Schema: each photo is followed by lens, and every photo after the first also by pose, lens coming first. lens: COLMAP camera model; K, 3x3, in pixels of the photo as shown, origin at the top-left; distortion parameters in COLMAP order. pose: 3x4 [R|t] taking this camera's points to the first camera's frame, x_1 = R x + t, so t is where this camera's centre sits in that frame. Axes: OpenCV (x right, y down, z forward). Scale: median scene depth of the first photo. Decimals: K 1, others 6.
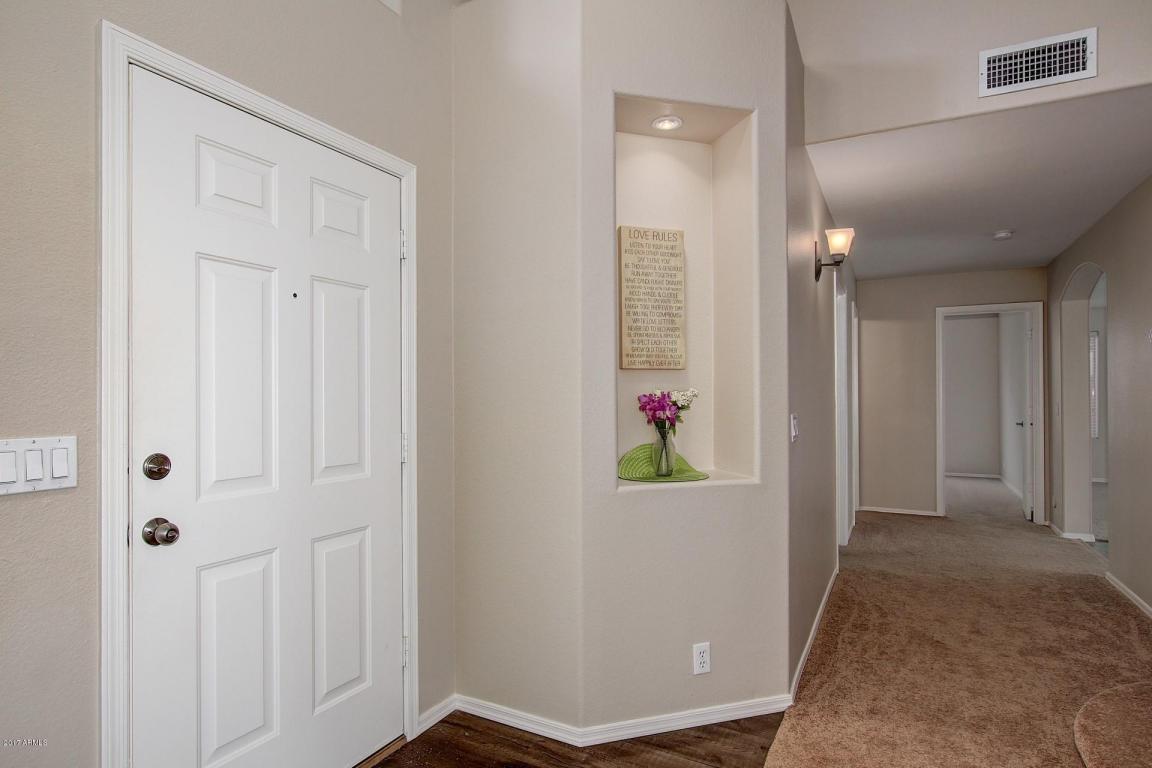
lens RADIAL K [[609.7, 0, 561.5], [0, 609.7, 393.0], [0, 0, 1]] dist [-0.017250, -0.000300]
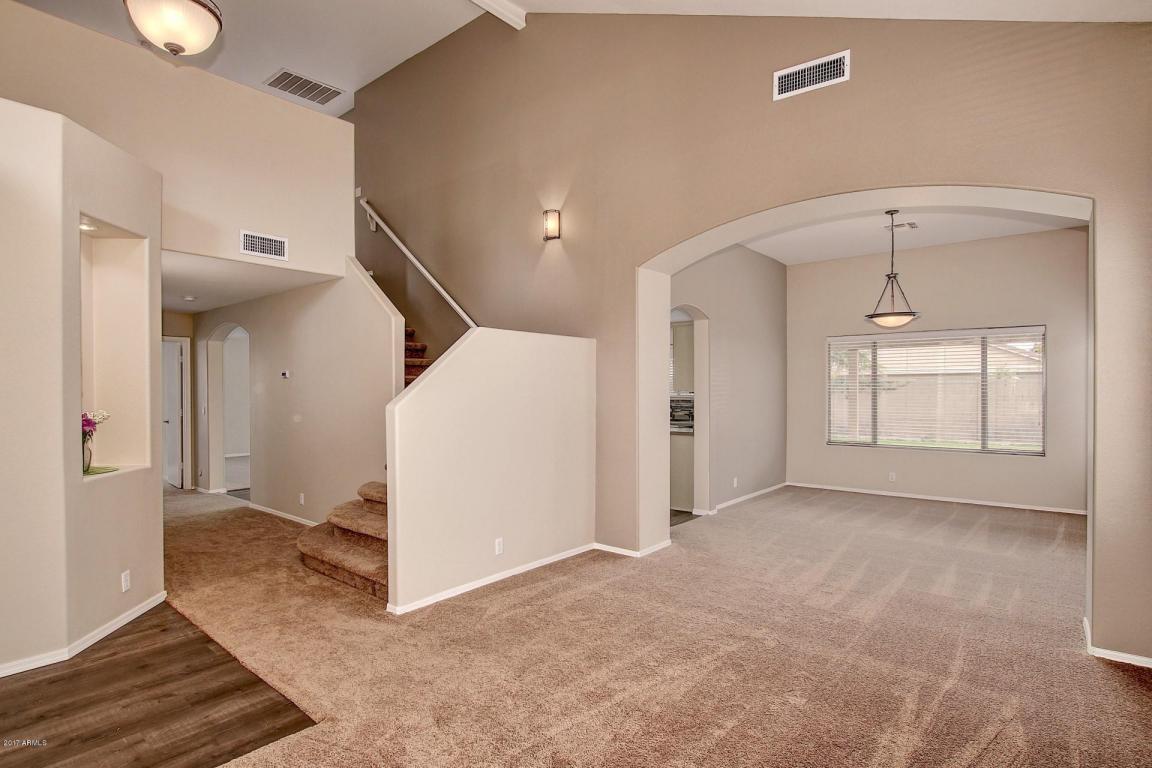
lens RADIAL K [[594.3, 0, 559.4], [0, 594.3, 391.3], [0, 0, 1]] dist [-0.000906, -0.000008]
pose [[0.201669, -0.001673, 0.979452, -1.046573], [-0.004403, 0.999987, 0.002615, -0.067248], [-0.979444, -0.004840, 0.201659, -0.414486]]
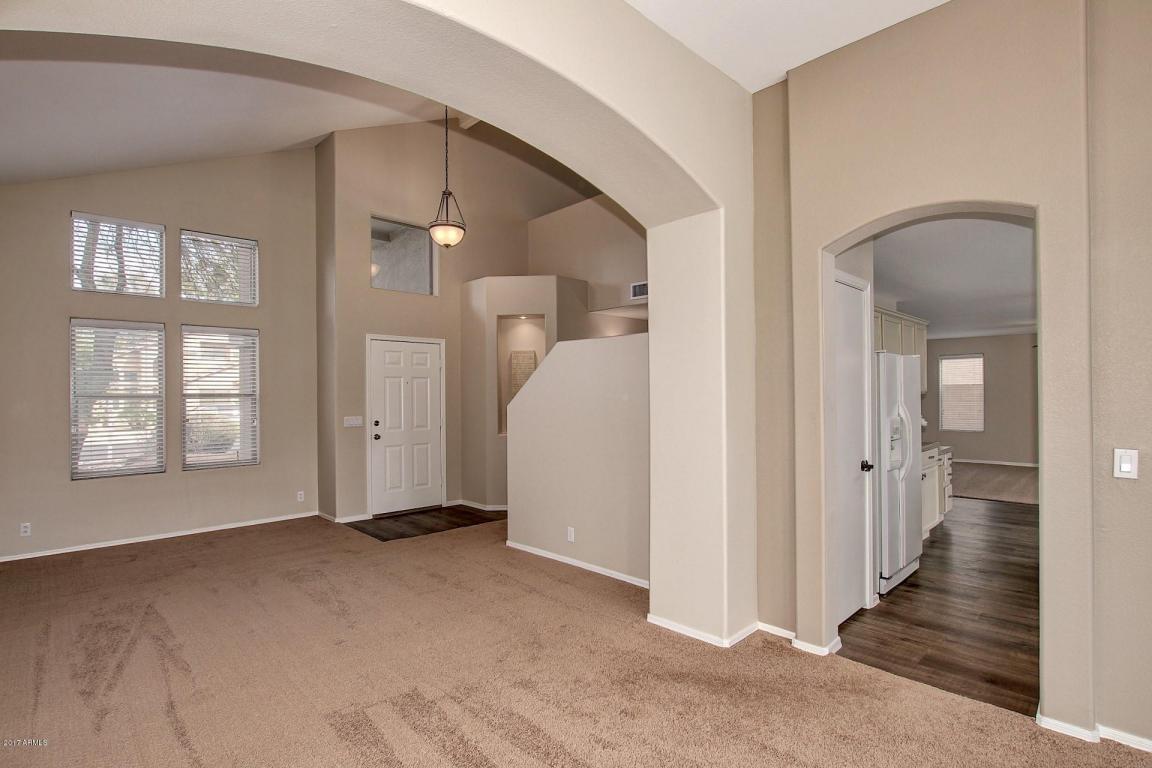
lens RADIAL K [[562.0, 0, 565.8], [0, 562.0, 388.8], [0, 0, 1]] dist [-0.024638, 0.000403]
pose [[0.953000, -0.006211, -0.302905, 1.311124], [0.006654, 0.999978, 0.000428, -0.090577], [0.302896, -0.002423, 0.953021, -1.729461]]
